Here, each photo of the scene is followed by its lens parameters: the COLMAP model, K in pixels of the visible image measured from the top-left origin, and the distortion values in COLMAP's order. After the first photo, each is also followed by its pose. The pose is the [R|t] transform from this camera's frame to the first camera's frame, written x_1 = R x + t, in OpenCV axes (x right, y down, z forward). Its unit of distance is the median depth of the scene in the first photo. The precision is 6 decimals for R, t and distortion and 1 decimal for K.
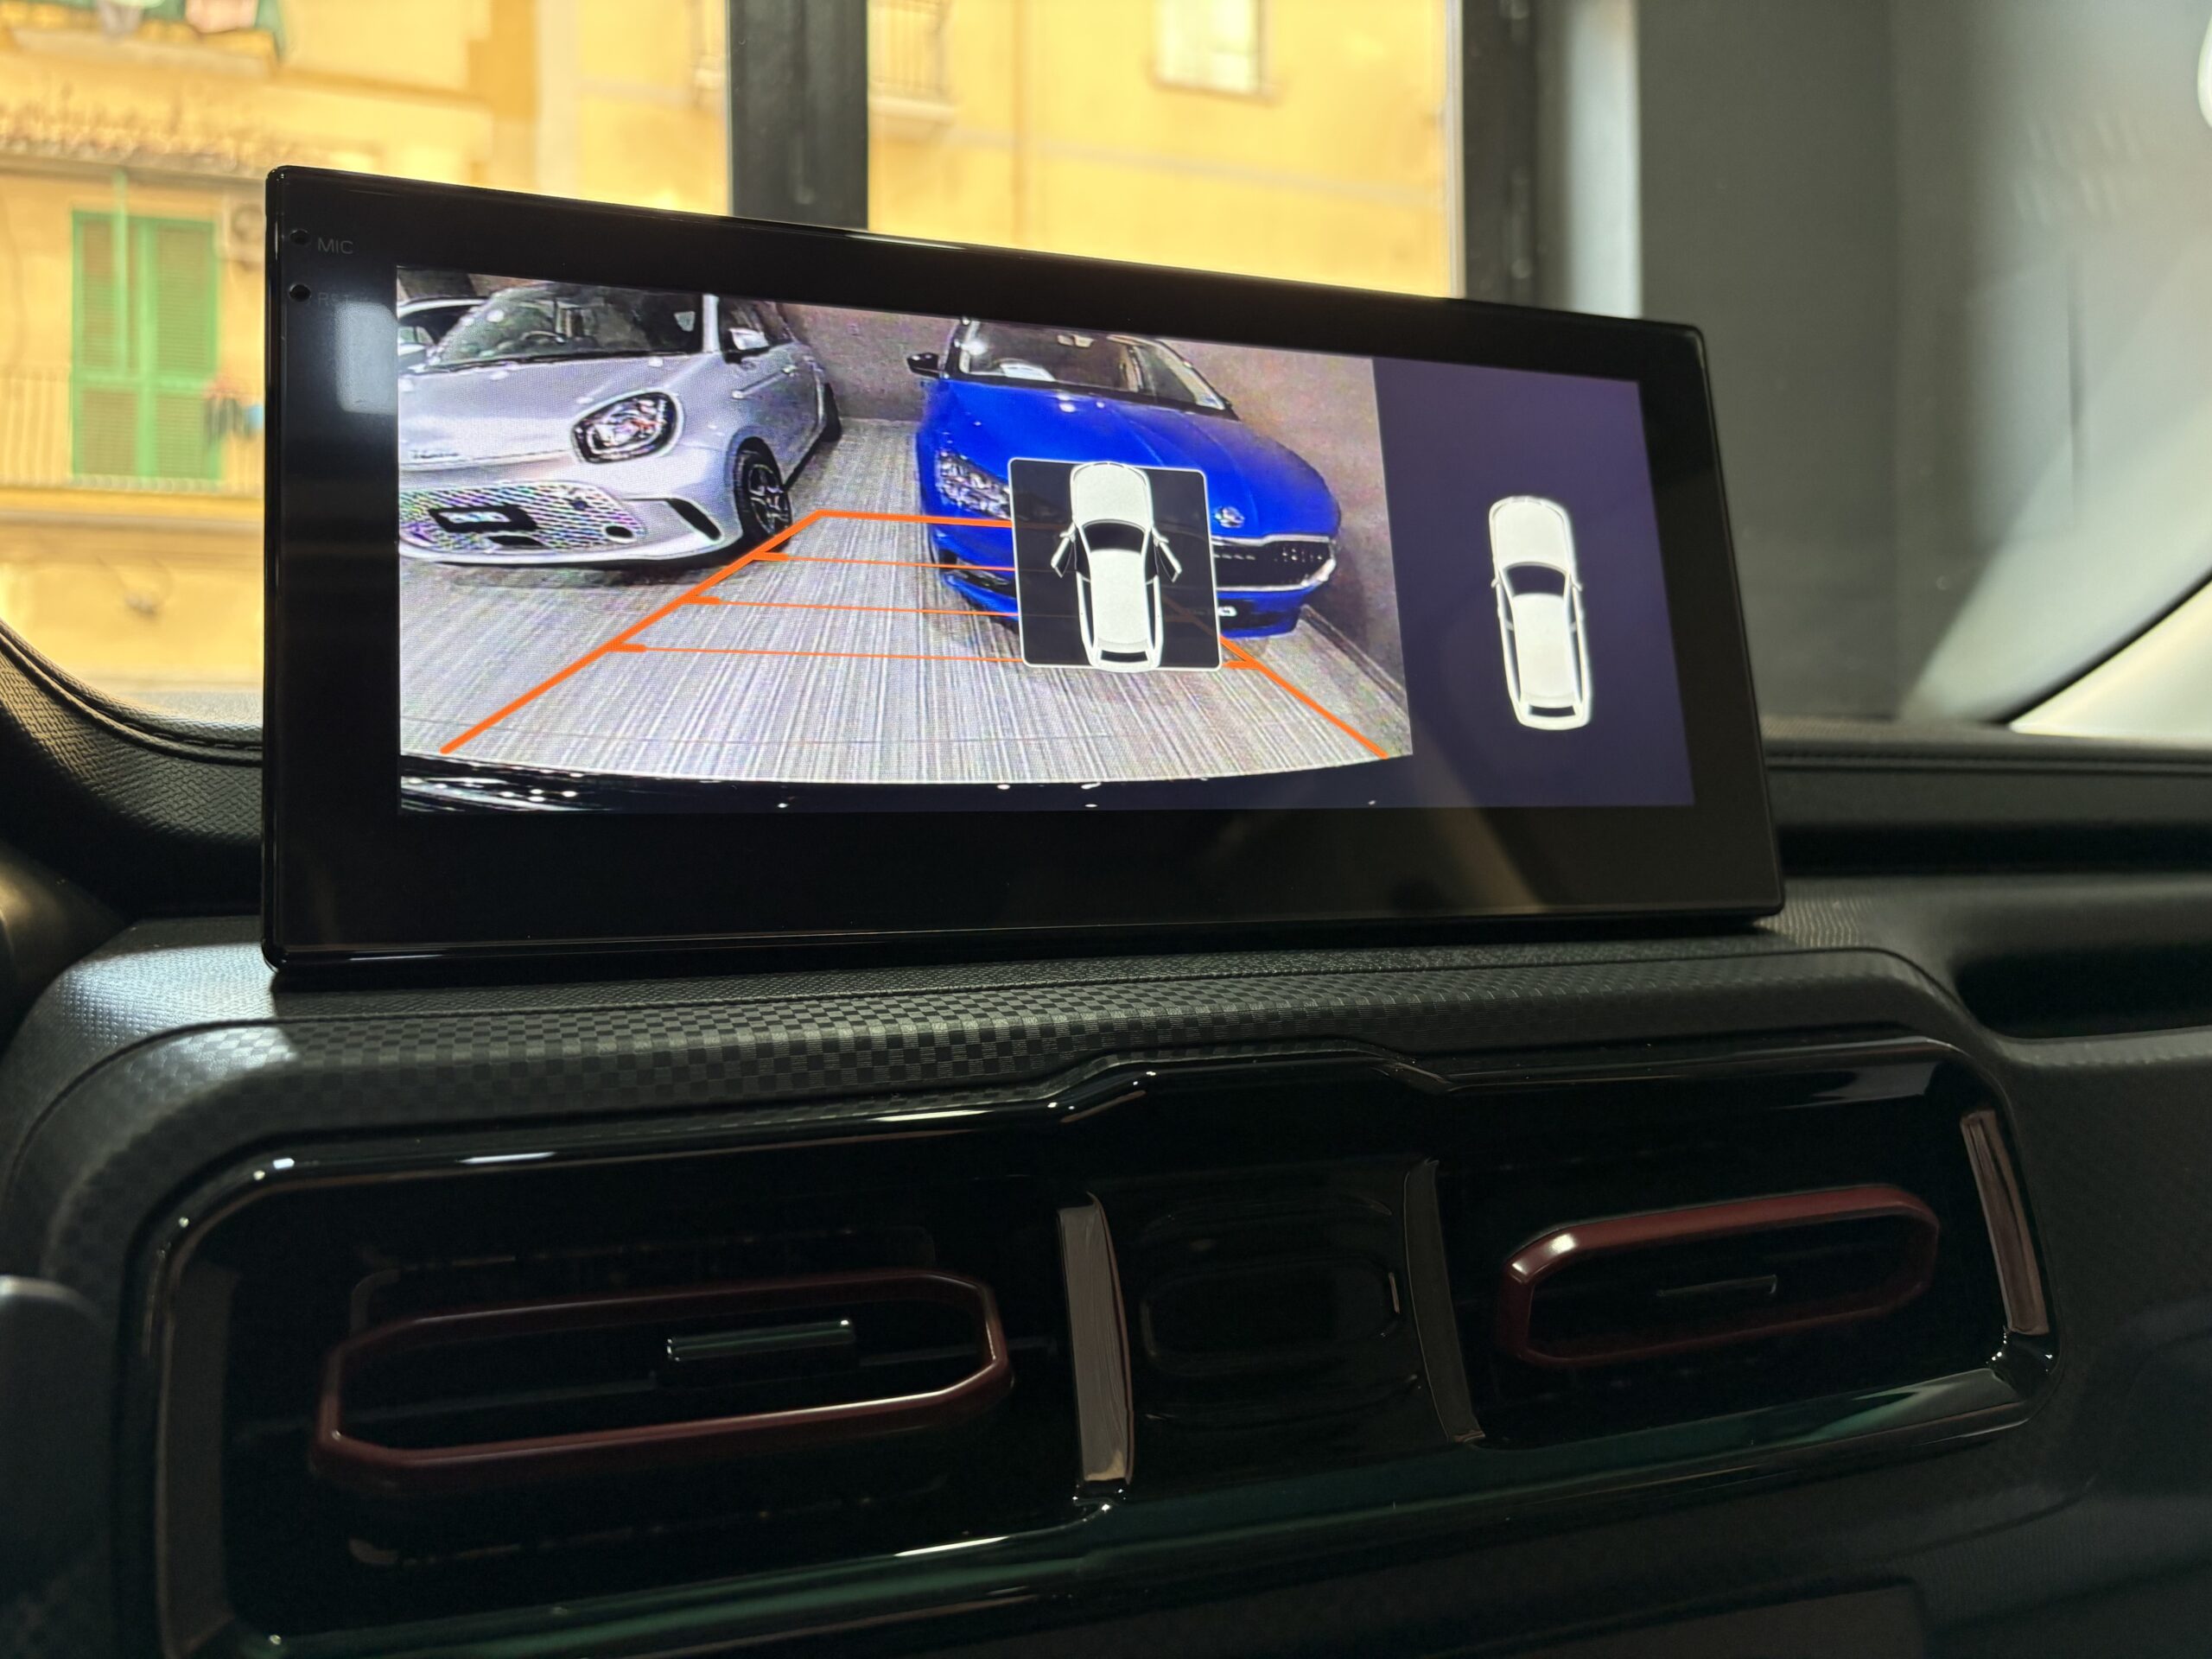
lens RADIAL K [[1722.9, 0, 1108.1], [0, 1722.9, 800.4], [0, 0, 1]] dist [0.023020, -0.056067]
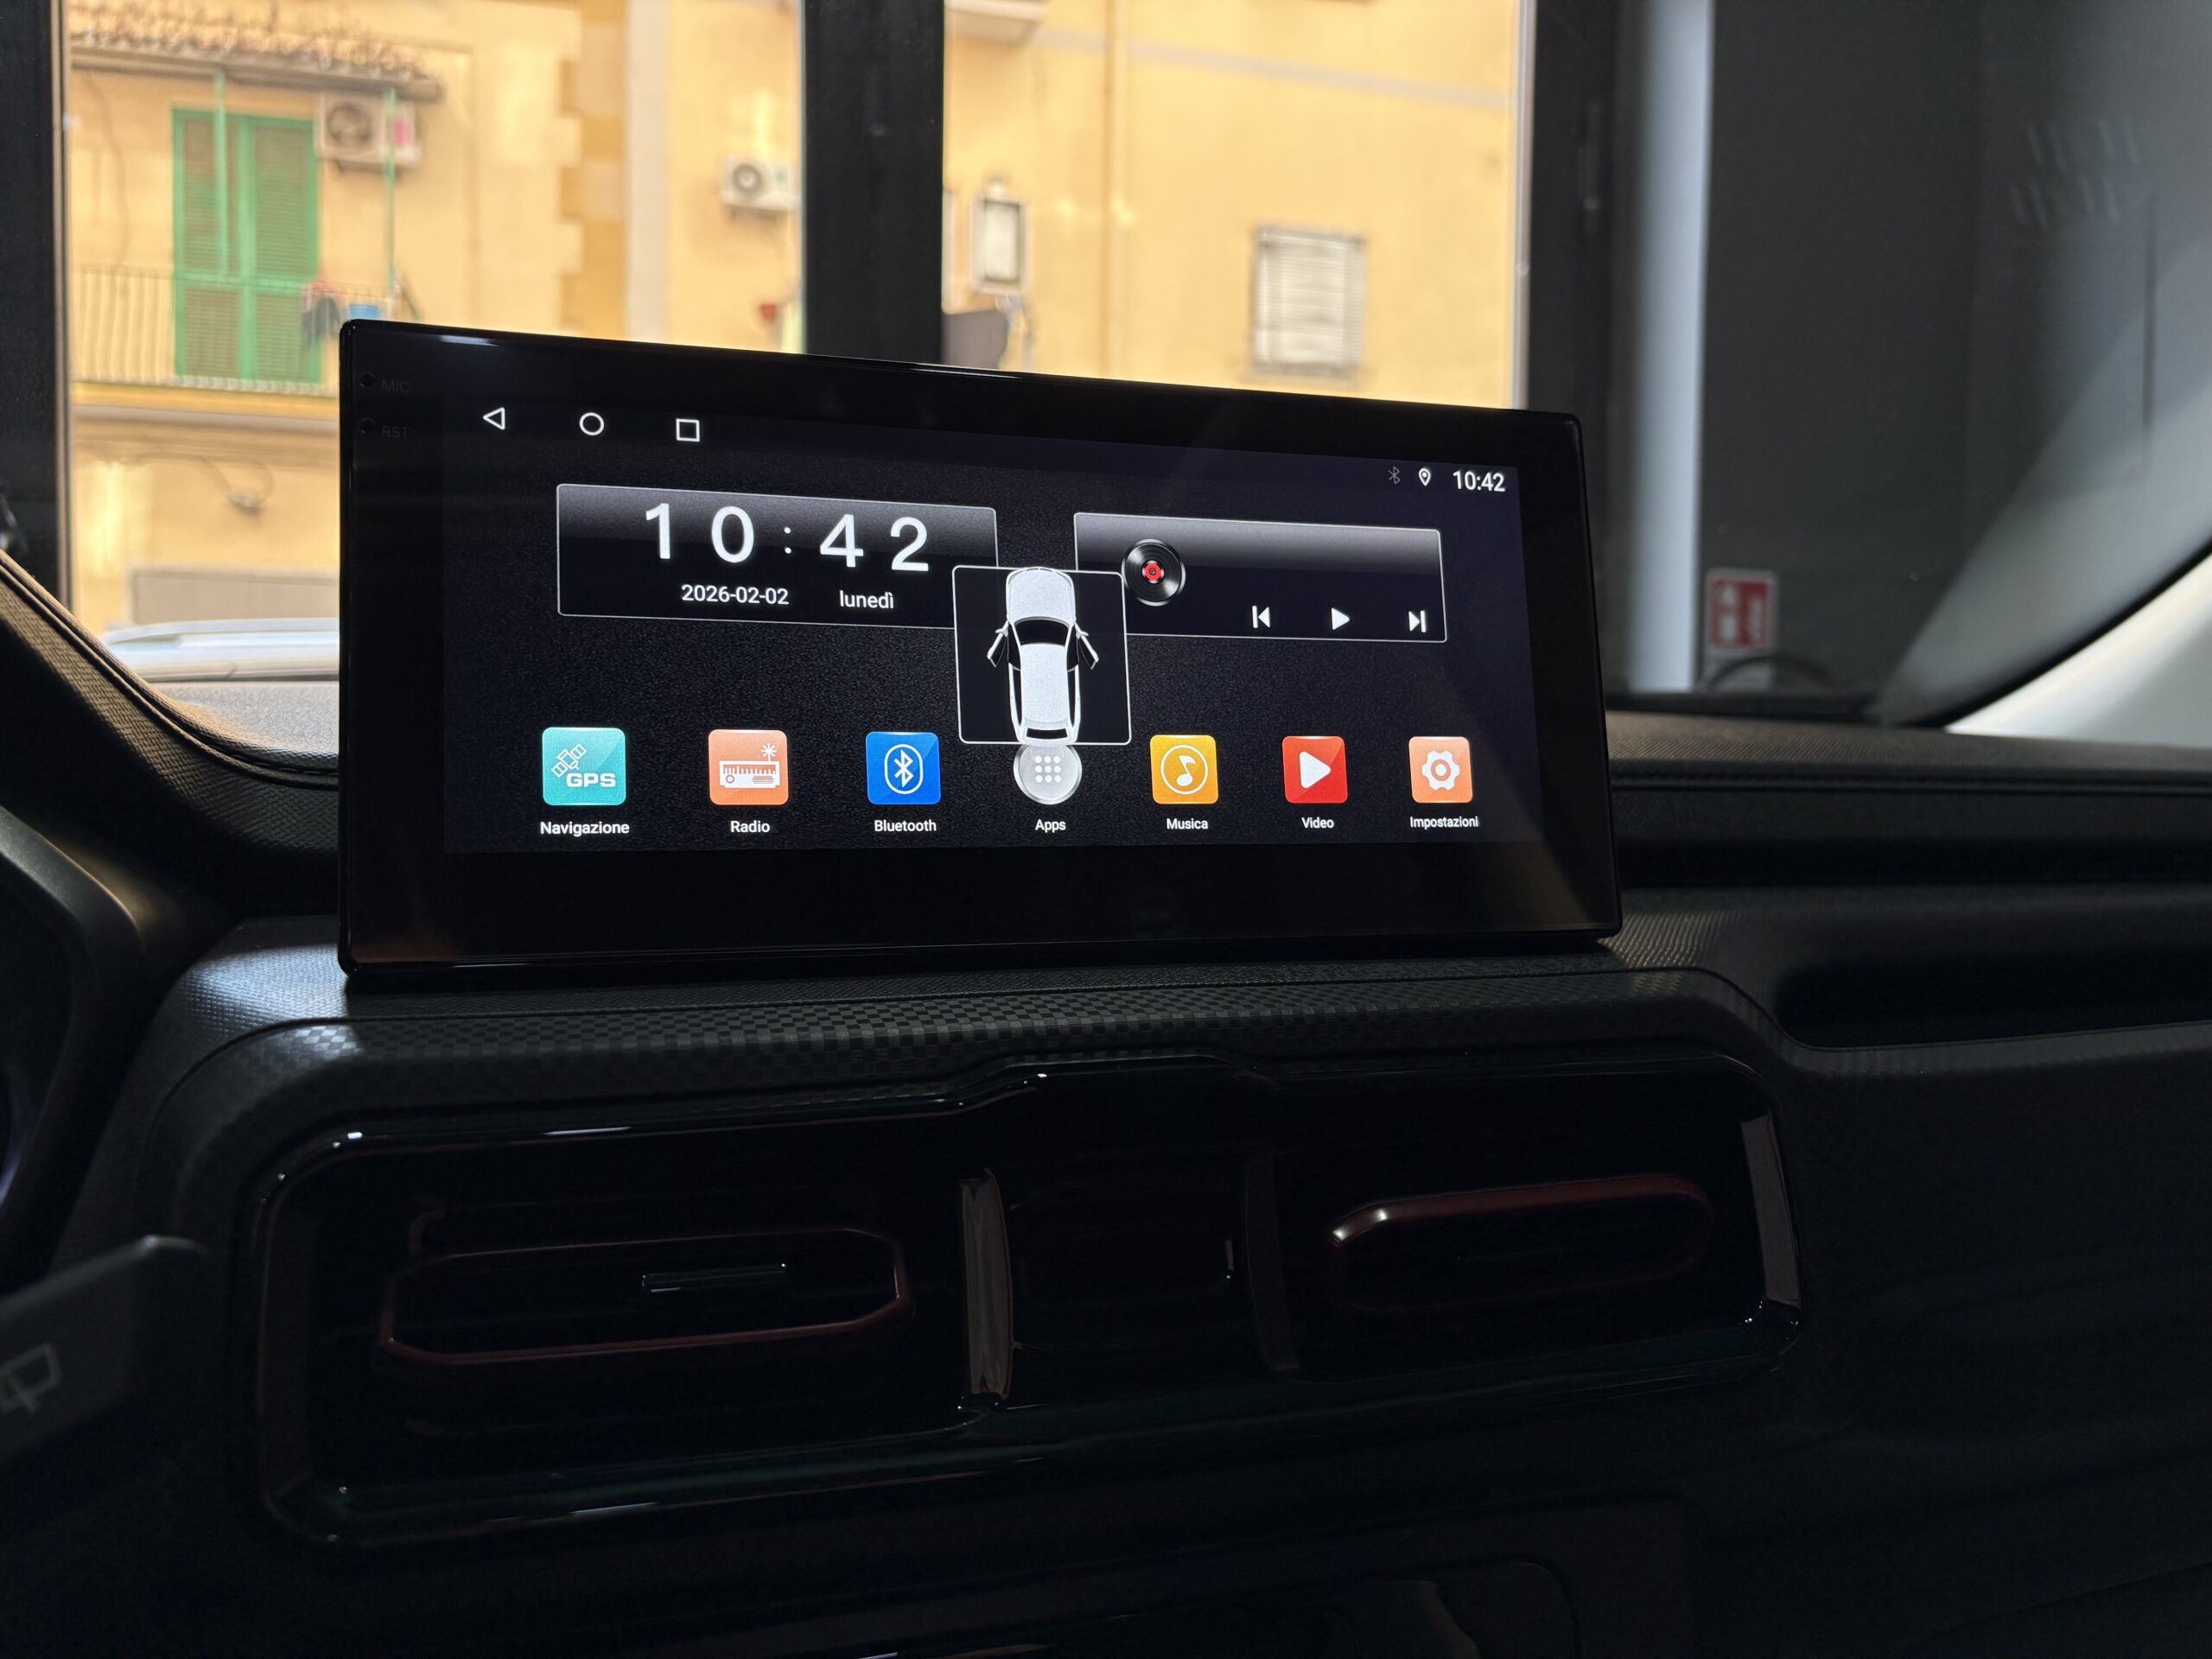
lens RADIAL K [[1722.9, 0, 1108.1], [0, 1722.9, 800.4], [0, 0, 1]] dist [0.023020, -0.056067]
pose [[0.998672, 0.021597, -0.046783, 0.112692], [-0.019063, 0.998362, 0.053943, -0.092808], [0.047872, -0.052979, 0.997448, -0.199452]]
